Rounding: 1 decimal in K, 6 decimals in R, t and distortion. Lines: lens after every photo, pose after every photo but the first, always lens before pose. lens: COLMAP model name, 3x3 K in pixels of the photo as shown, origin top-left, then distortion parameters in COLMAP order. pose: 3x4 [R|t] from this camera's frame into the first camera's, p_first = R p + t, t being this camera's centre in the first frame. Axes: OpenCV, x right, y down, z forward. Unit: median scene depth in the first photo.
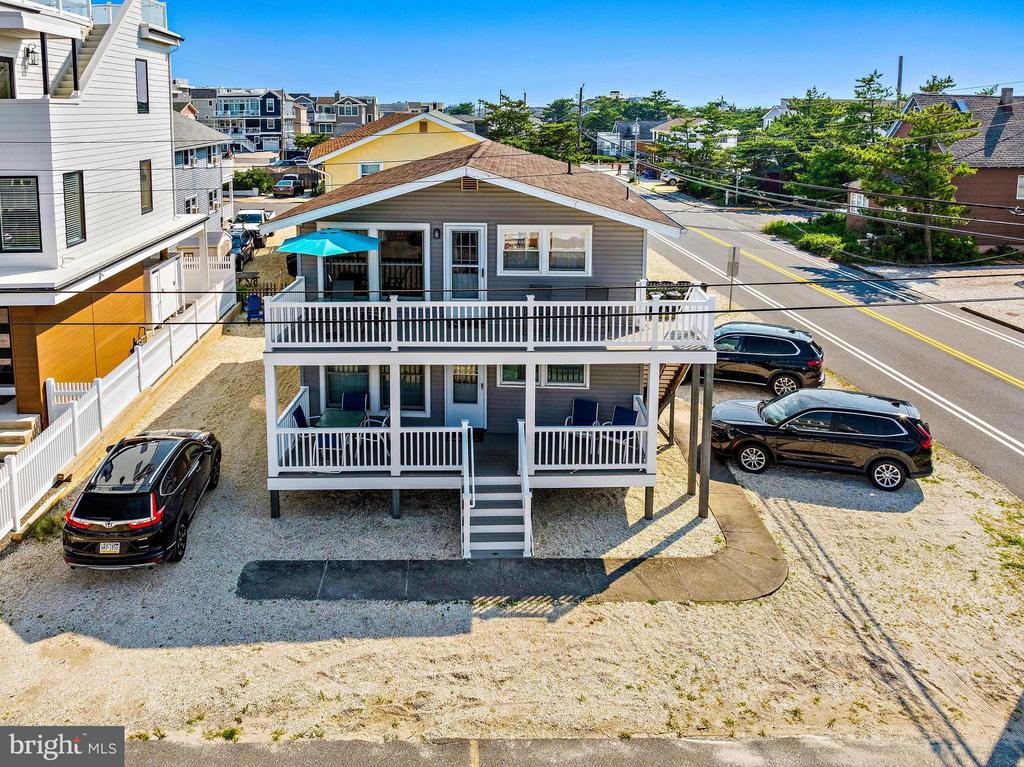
lens RADIAL K [[762.3, 0, 459.6], [0, 762.3, 201.3], [0, 0, 1]] dist [-0.012405, -0.013065]
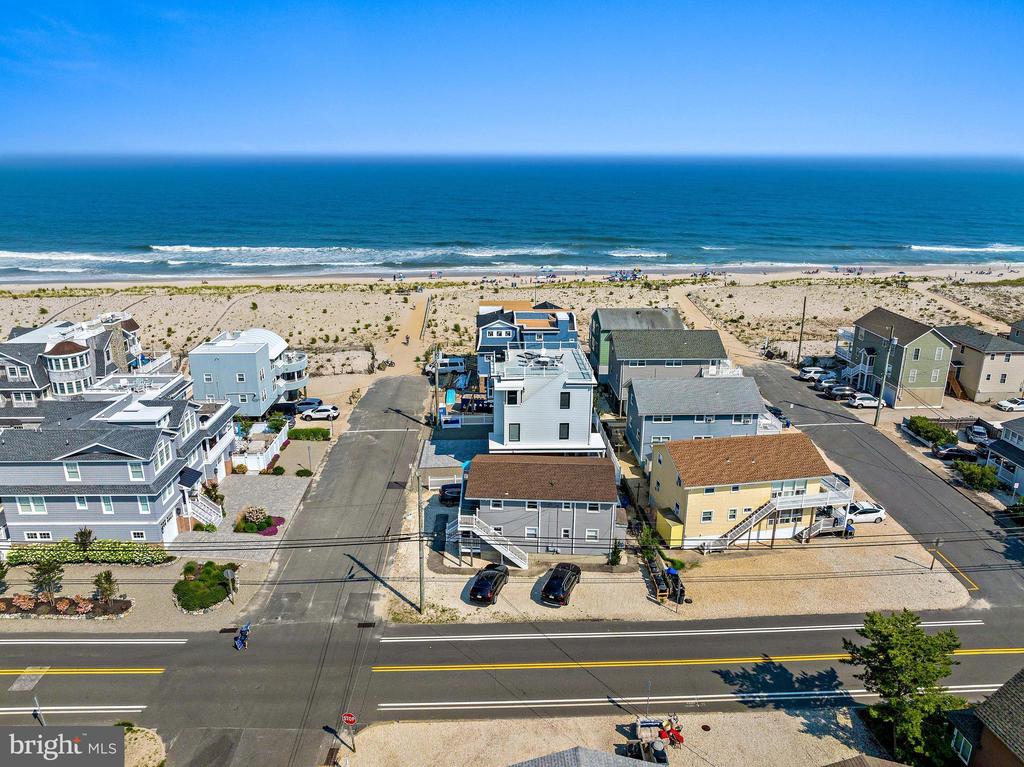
lens RADIAL K [[729.8, 0, 507.4], [0, 729.8, 366.9], [0, 0, 1]] dist [-0.035340, -0.005973]
pose [[0.000948, 0.280990, -0.959710, 3.581421], [-0.118481, 0.952982, 0.278903, -1.622450], [0.992956, 0.113443, 0.034195, 0.968340]]
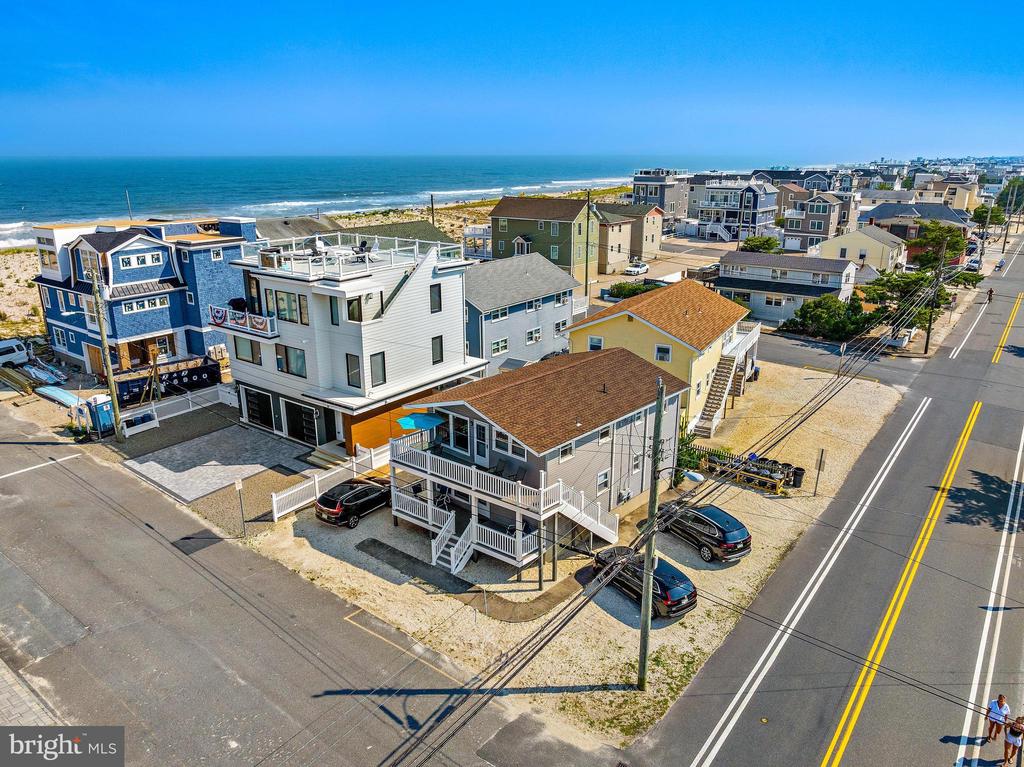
lens RADIAL K [[731.1, 0, 512.0], [0, 731.1, 383.5], [0, 0, 1]] dist [-0.038601, -0.006949]
pose [[0.779769, 0.190743, -0.596304, 1.289483], [-0.073859, 0.973834, 0.214922, -0.527146], [0.621696, -0.123547, 0.773454, -0.484639]]
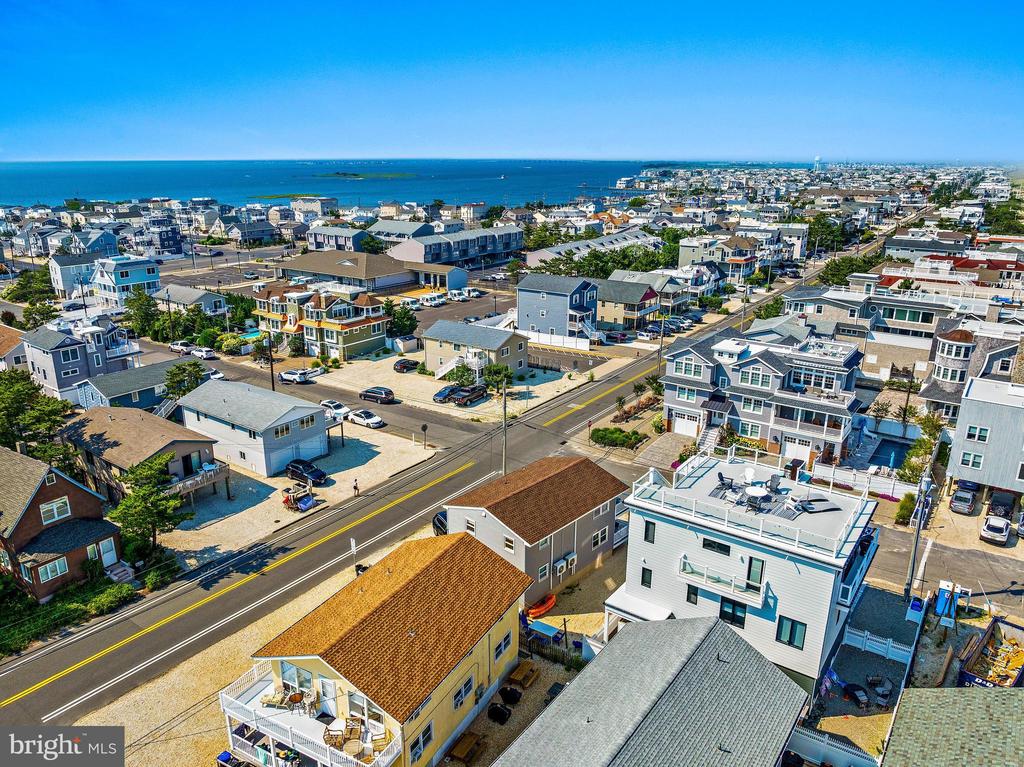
lens RADIAL K [[722.3, 0, 505.0], [0, 722.3, 381.8], [0, 0, 1]] dist [-0.042875, 0.017330]
pose [[-0.785547, -0.180034, 0.592033, -1.786965], [0.075349, 0.921792, 0.380291, -1.843520], [-0.614197, 0.343346, -0.710546, 3.715700]]
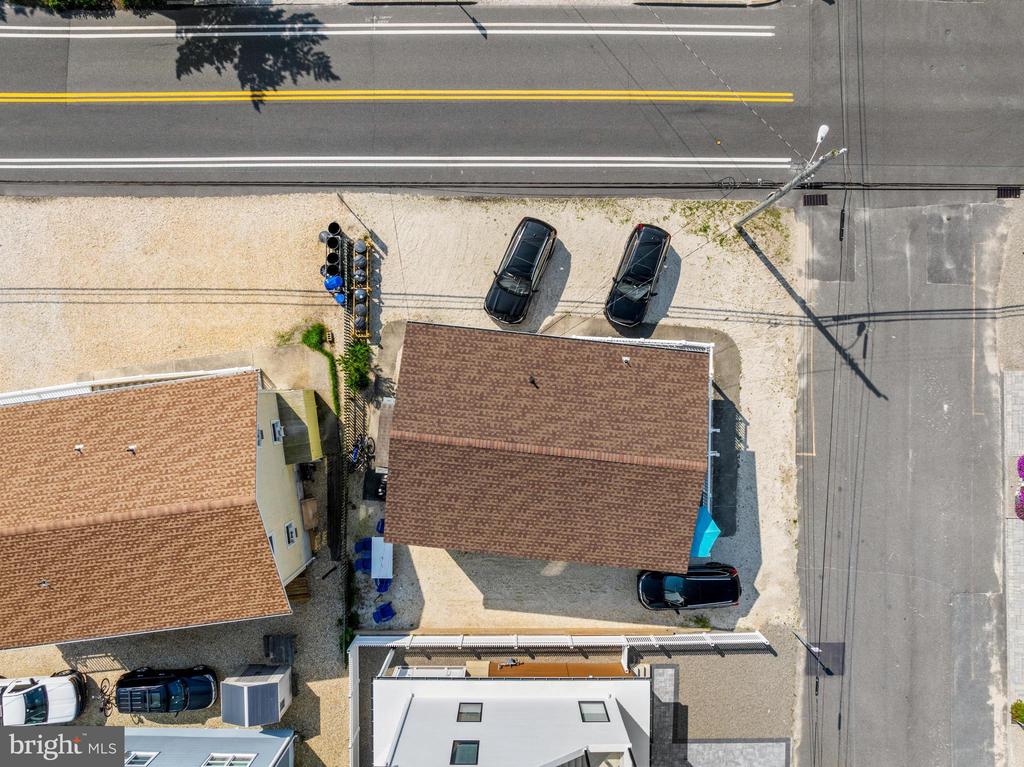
lens RADIAL K [[722.3, 0, 505.0], [0, 722.3, 381.8], [0, 0, 1]] dist [-0.042875, 0.017330]
pose [[0.034639, -0.999252, 0.017204, 0.161921], [0.116048, 0.021119, 0.993019, -1.805062], [-0.992639, -0.032401, 0.116693, 1.250795]]
